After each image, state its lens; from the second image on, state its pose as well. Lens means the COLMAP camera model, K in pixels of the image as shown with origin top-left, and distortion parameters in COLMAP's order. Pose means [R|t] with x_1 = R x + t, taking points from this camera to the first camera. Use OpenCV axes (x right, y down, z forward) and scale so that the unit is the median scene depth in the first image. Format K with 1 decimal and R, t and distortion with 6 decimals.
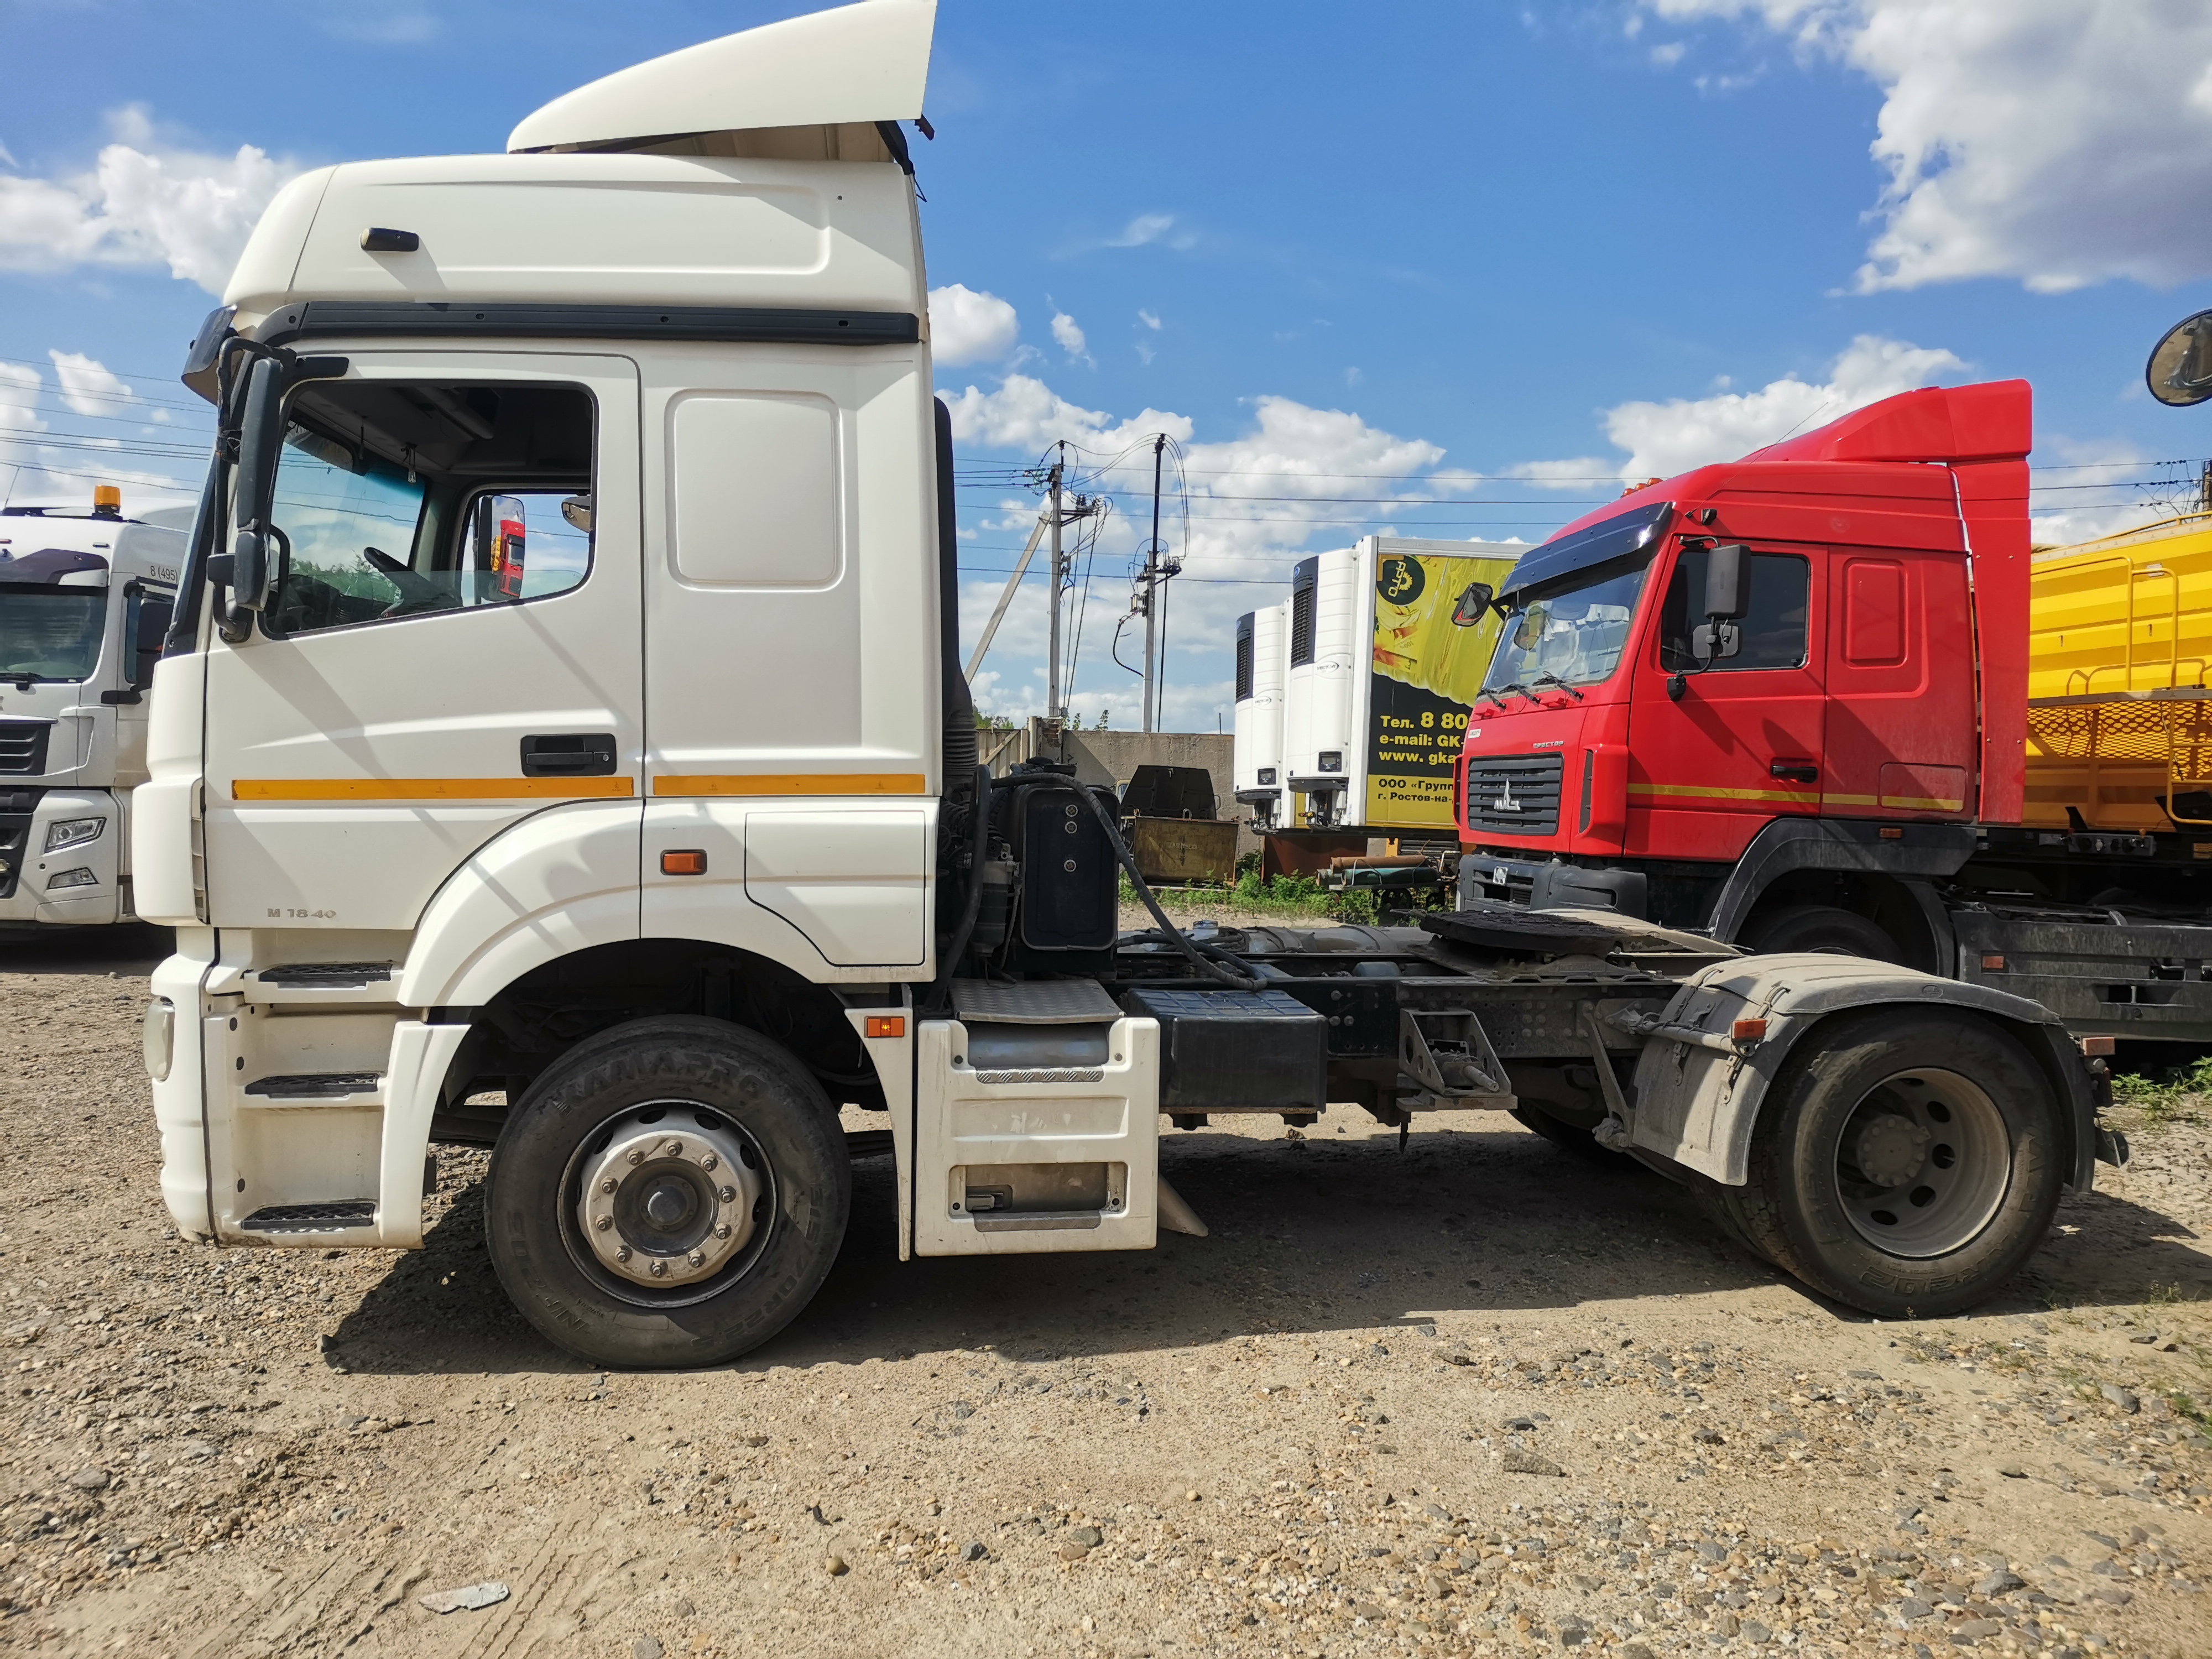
lens RADIAL K [[1650.7, 0, 1106.0], [0, 1650.7, 829.5], [0, 0, 1]] dist [0.078234, -0.119707]
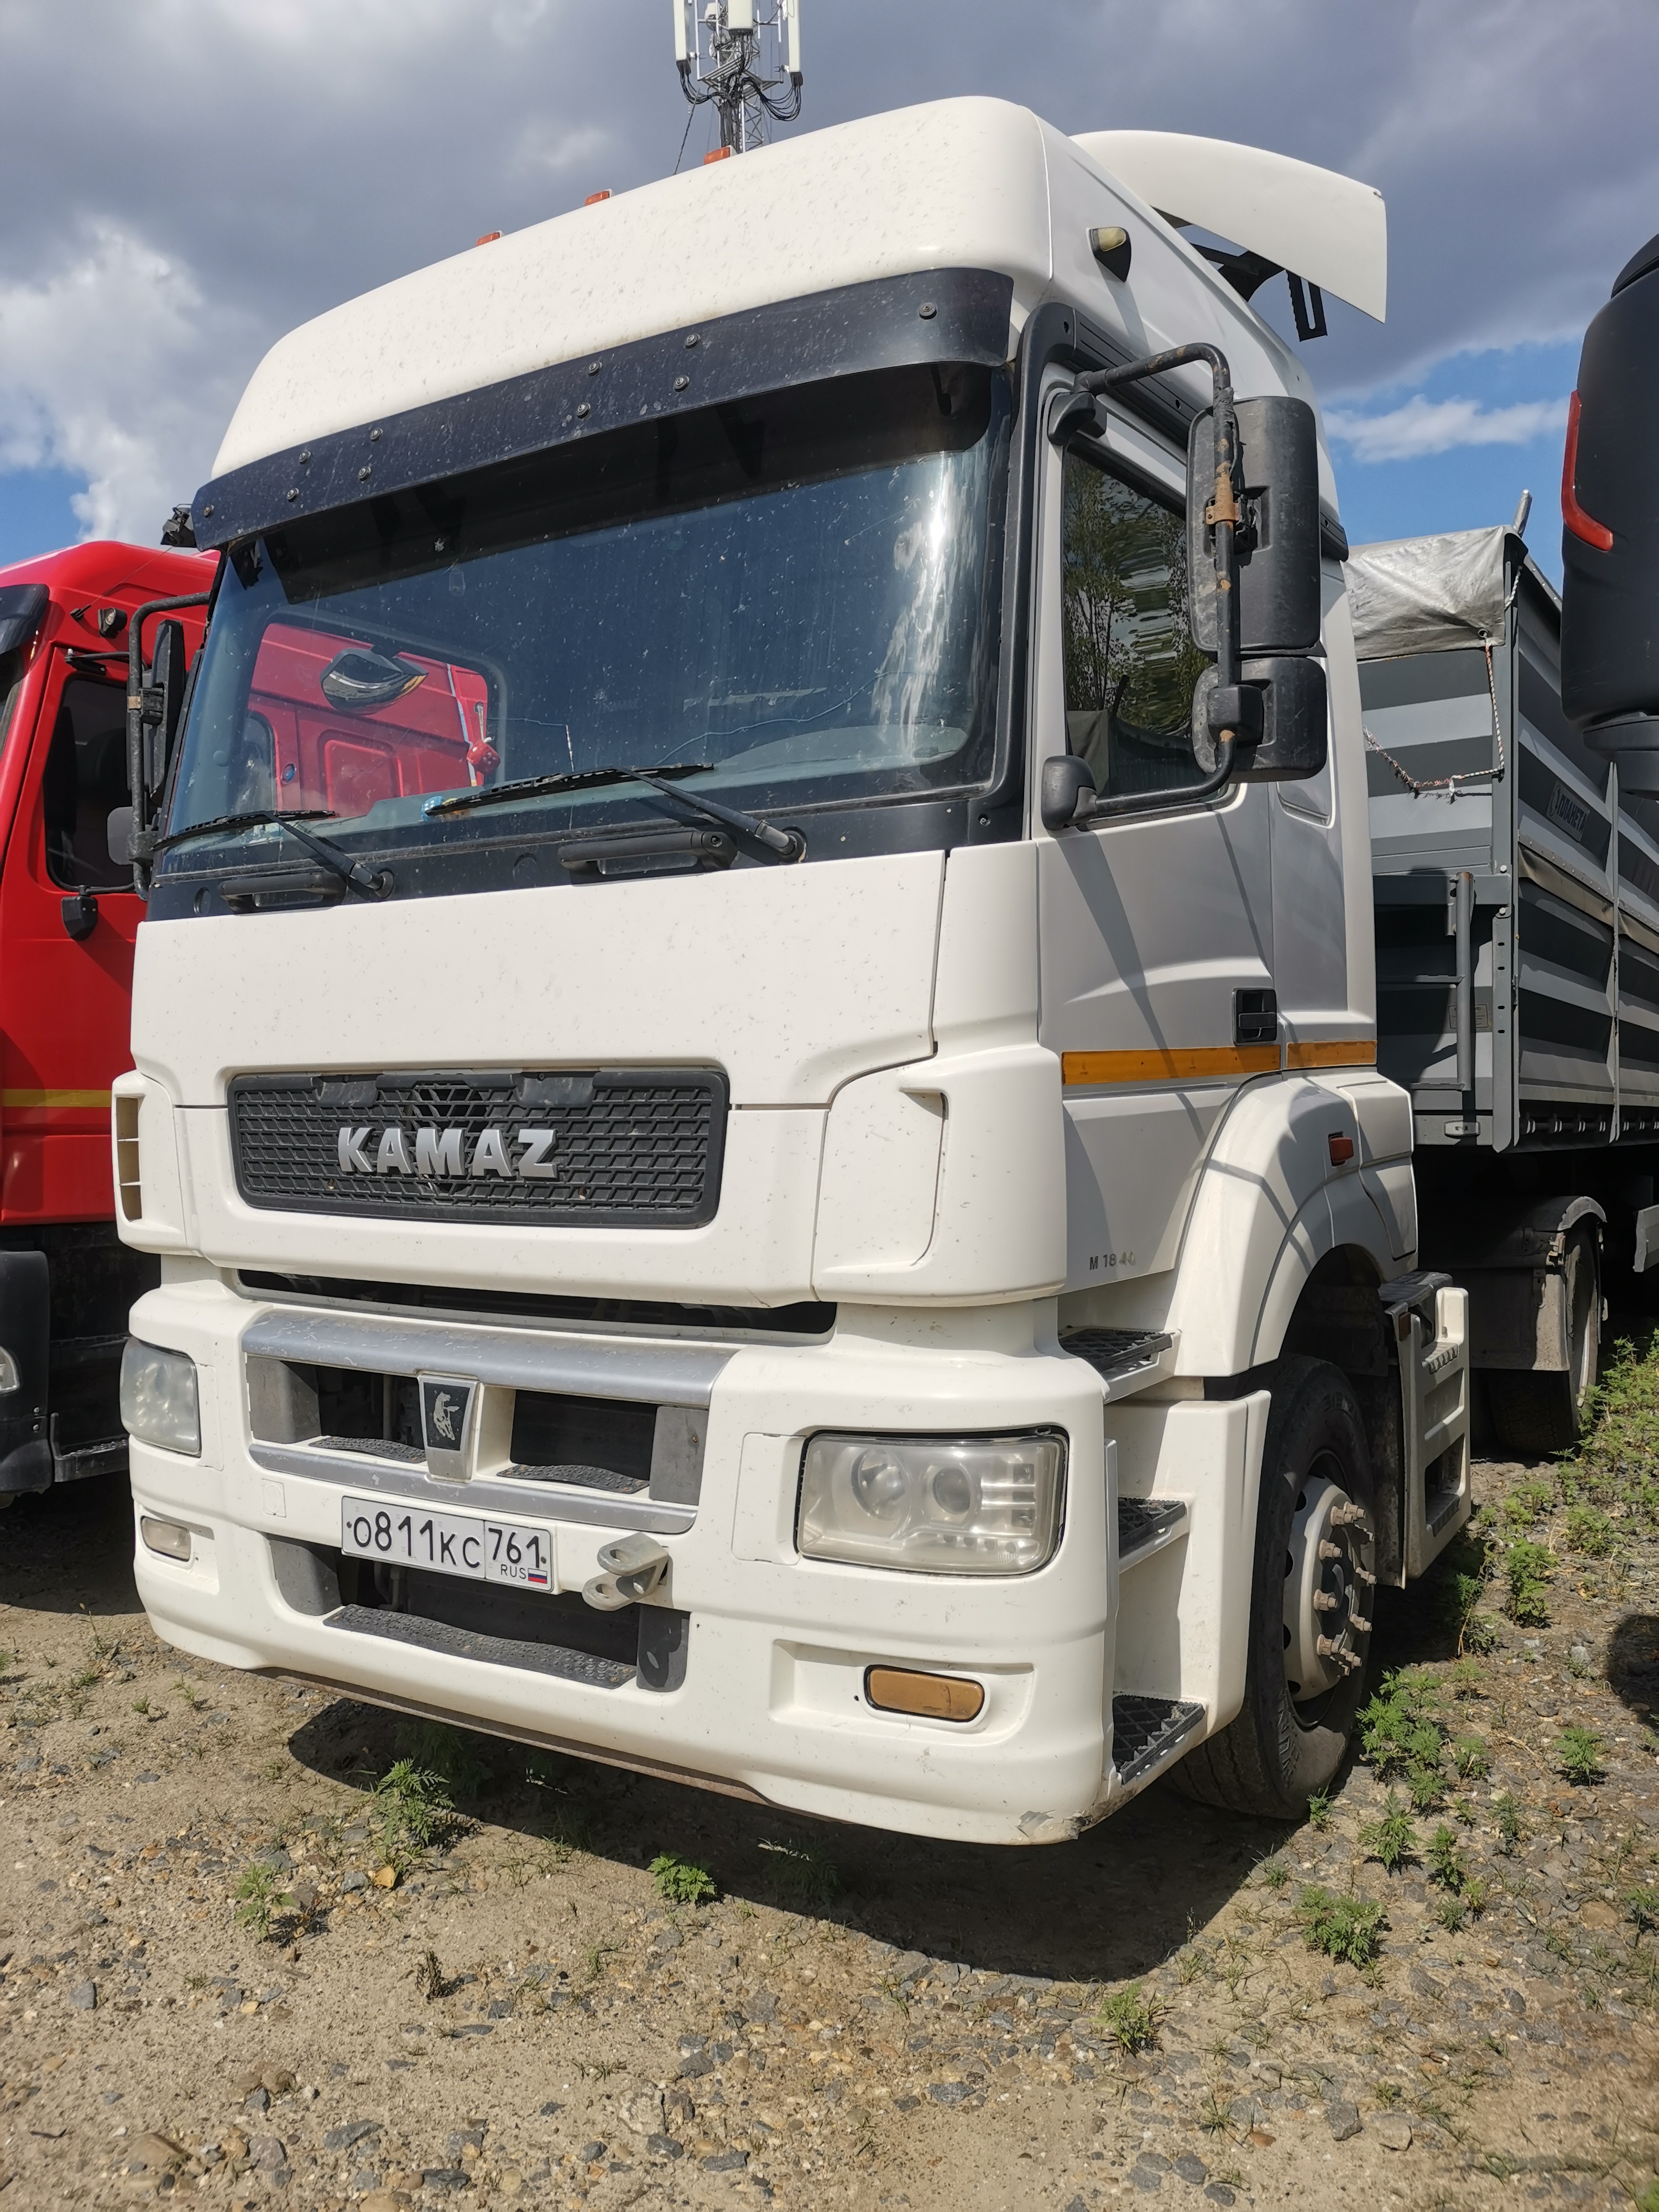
lens RADIAL K [[1662.7, 0, 827.7], [0, 1662.7, 1111.8], [0, 0, 1]] dist [0.074865, -0.098383]
pose [[0.645230, -0.039543, 0.762964, -1.029204], [0.069588, 0.997550, -0.007149, -0.009364], [-0.760812, 0.057706, 0.646401, 0.660616]]
